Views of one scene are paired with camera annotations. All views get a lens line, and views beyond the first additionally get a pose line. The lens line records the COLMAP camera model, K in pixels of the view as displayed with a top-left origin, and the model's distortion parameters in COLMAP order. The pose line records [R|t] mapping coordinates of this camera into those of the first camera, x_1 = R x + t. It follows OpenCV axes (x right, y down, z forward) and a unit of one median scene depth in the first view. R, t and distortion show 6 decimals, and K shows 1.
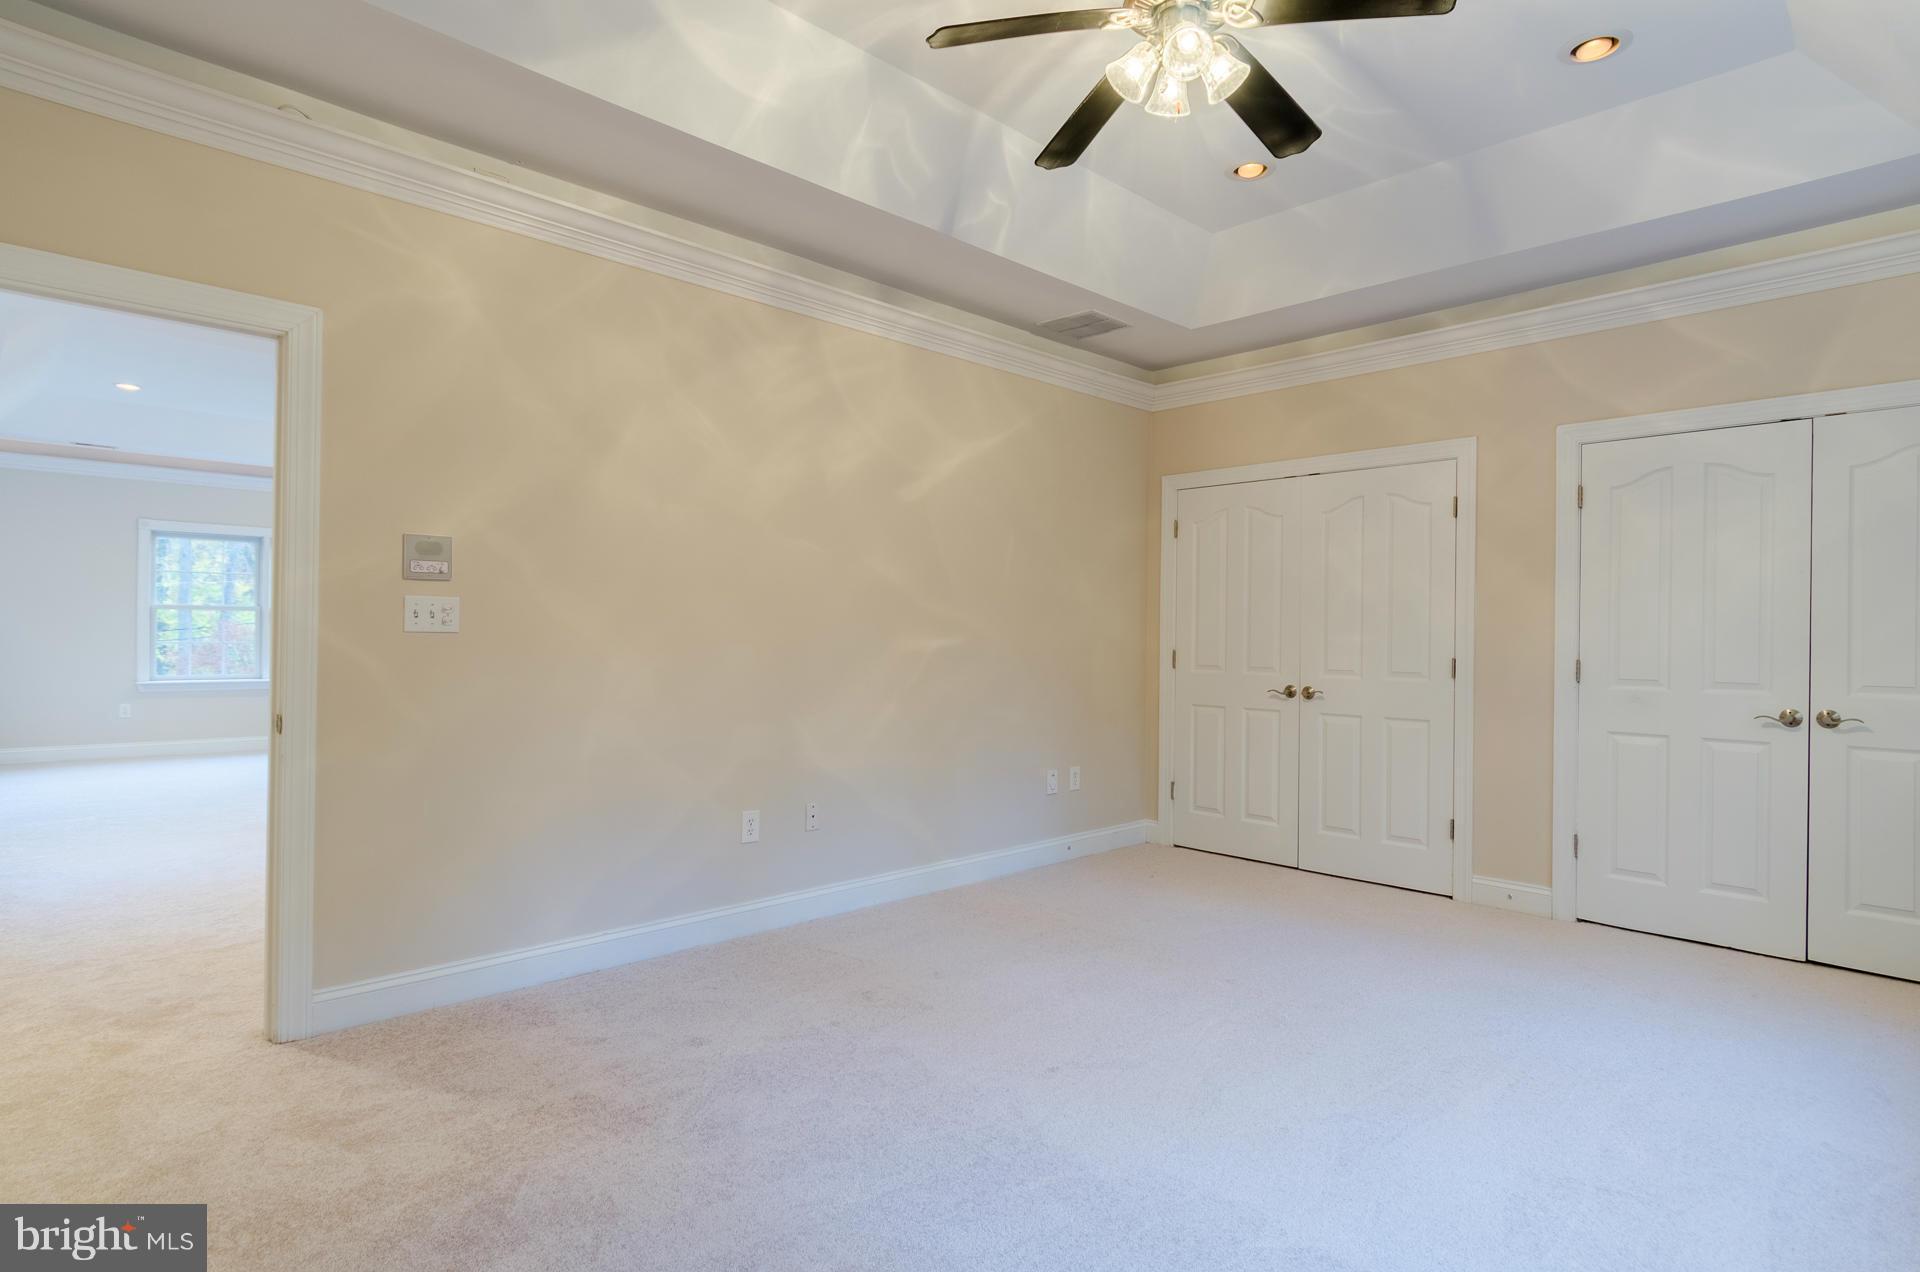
lens RADIAL K [[1014.3, 0, 971.3], [0, 1014.3, 643.3], [0, 0, 1]] dist [0.006102, -0.003253]
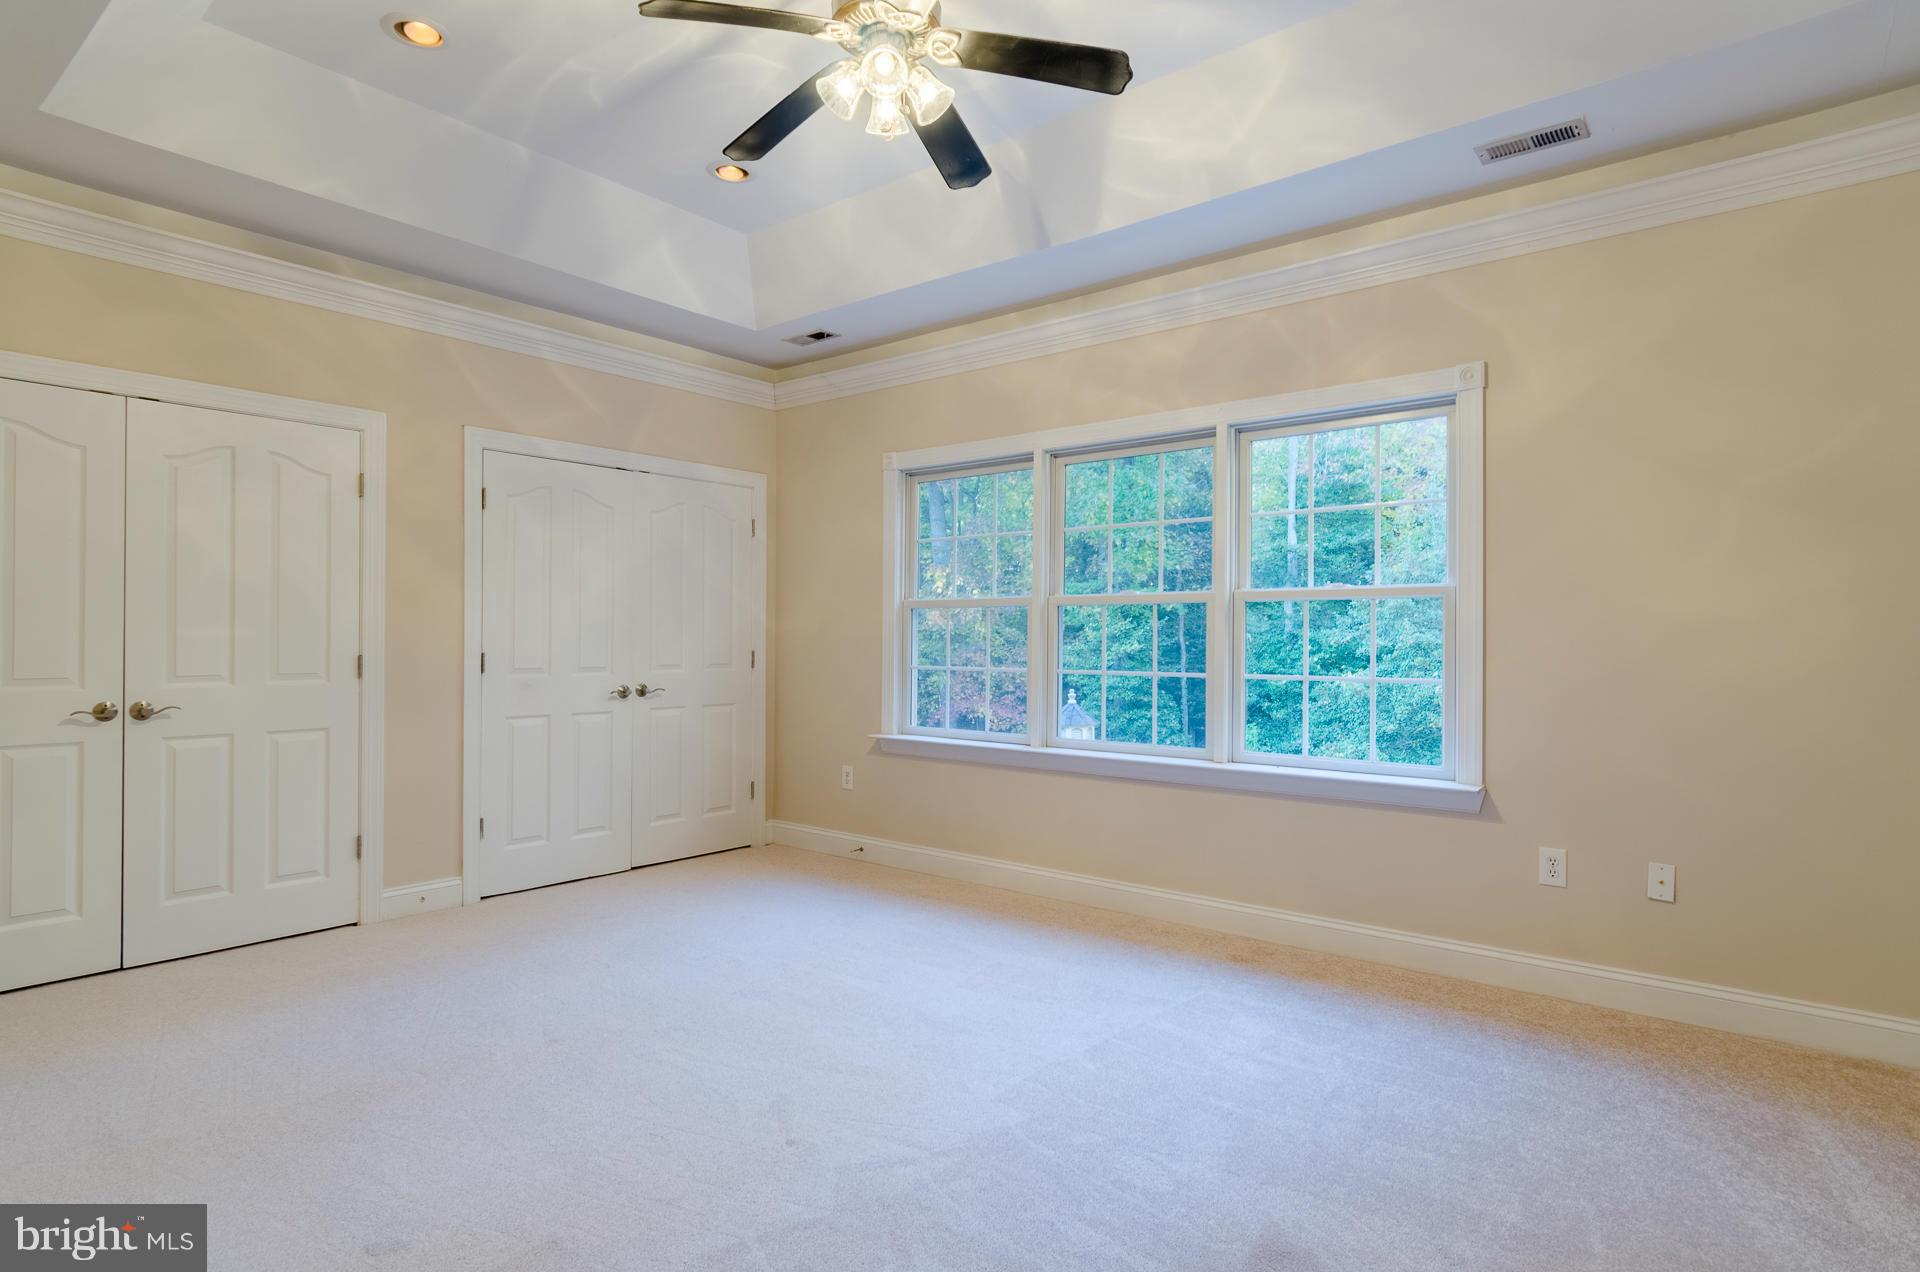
lens RADIAL K [[1014.3, 0, 955.9], [0, 1014.3, 638.4], [0, 0, 1]] dist [0.006102, -0.003253]
pose [[-0.105984, -0.008327, 0.994333, -0.486526], [0.001542, 0.999962, 0.008539, -0.006546], [-0.994367, 0.002438, -0.105967, 0.601094]]
